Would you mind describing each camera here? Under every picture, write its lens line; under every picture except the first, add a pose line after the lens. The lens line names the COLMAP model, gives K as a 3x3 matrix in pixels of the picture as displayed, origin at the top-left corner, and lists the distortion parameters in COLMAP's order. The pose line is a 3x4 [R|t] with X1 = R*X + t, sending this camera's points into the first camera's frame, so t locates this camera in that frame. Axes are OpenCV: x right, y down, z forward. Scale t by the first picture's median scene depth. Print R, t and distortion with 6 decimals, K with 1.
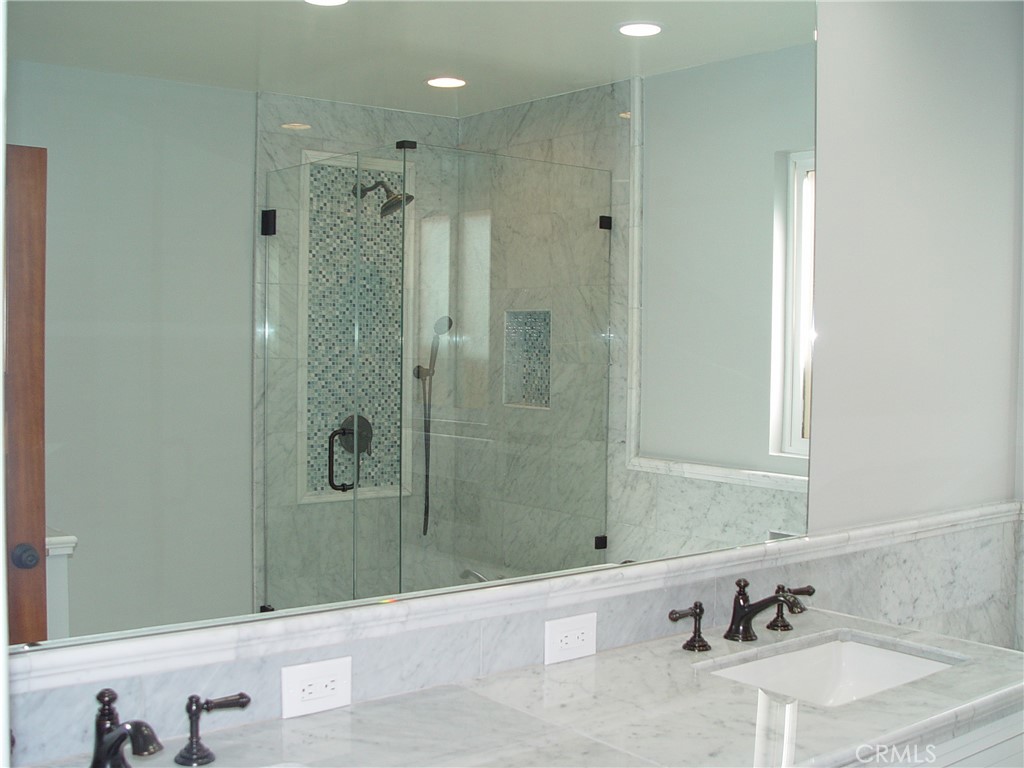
lens RADIAL K [[1161.2, 0, 512.0], [0, 1161.2, 384.0], [0, 0, 1]] dist [-0.204446, 0.231279]
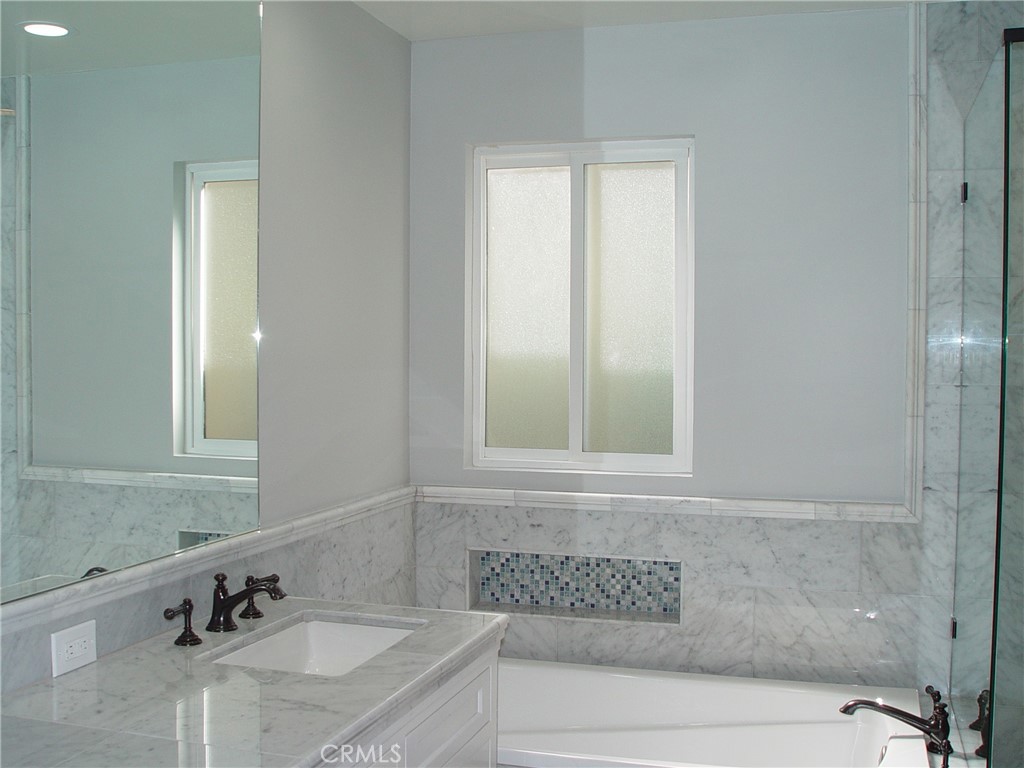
lens RADIAL K [[1161.2, 0, 512.0], [0, 1161.2, 384.0], [0, 0, 1]] dist [-0.204446, 0.231279]
pose [[0.825415, -0.027611, 0.563851, -0.144477], [0.026801, 0.999594, 0.009716, -0.007073], [-0.563890, 0.007092, 0.825819, -0.023696]]
